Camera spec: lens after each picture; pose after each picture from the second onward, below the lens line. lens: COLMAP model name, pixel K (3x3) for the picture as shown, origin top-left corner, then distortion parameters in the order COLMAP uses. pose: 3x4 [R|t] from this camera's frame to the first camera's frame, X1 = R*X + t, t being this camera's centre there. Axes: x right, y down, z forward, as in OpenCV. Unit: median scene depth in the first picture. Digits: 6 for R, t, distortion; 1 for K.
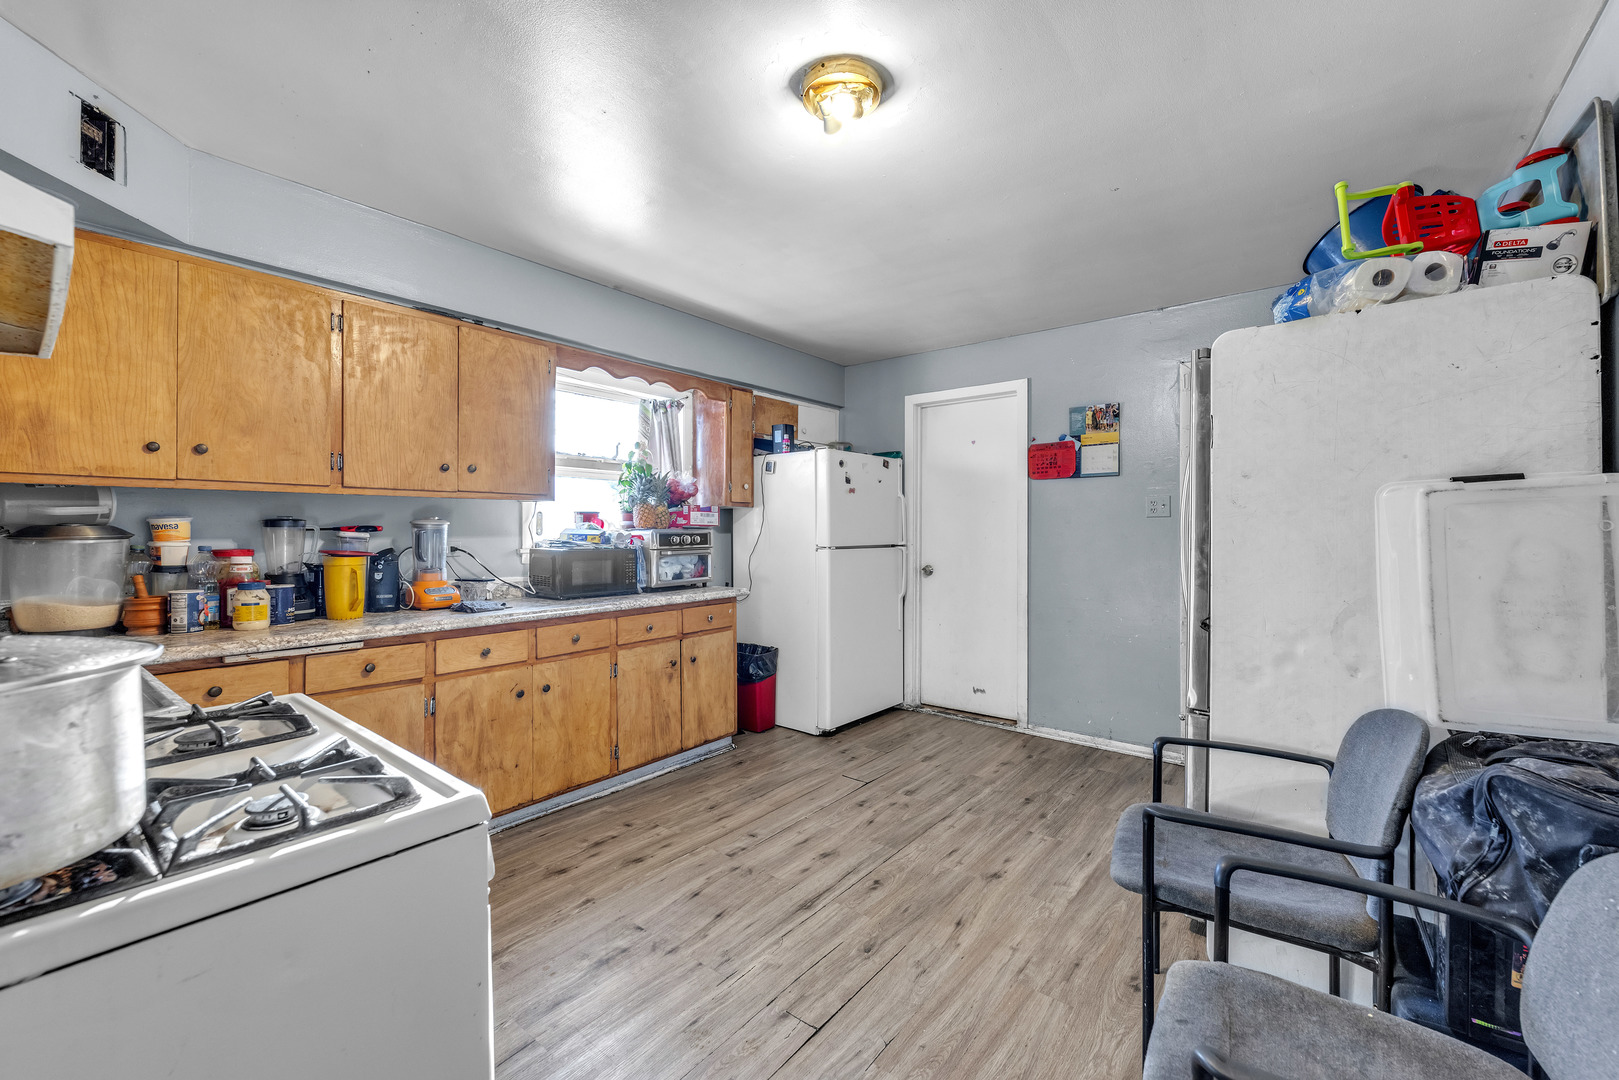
lens RADIAL K [[656.1, 0, 801.8], [0, 656.1, 535.7], [0, 0, 1]] dist [-0.000086, -0.000020]
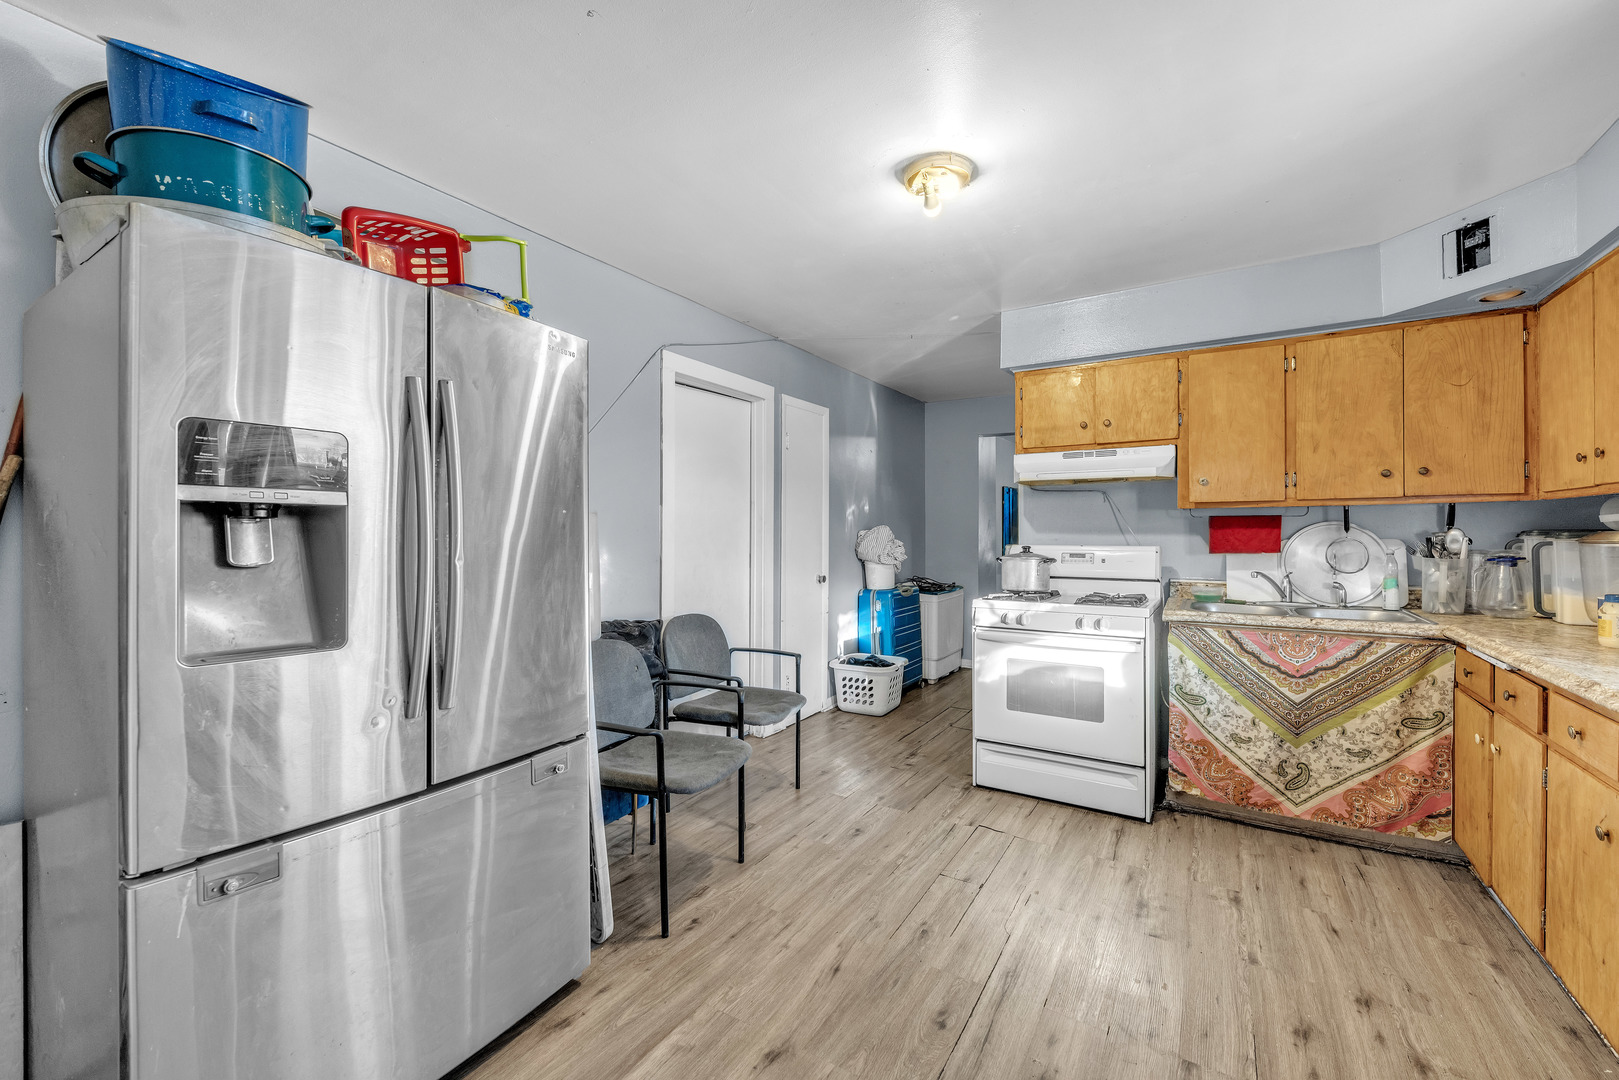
lens RADIAL K [[656.1, 0, 813.7], [0, 656.1, 532.1], [0, 0, 1]] dist [-0.000086, -0.000020]
pose [[-0.991614, -0.000256, -0.129232, 0.387332], [-0.001164, 0.999975, 0.006951, -0.019472], [0.129227, 0.007043, -0.991590, 1.890543]]
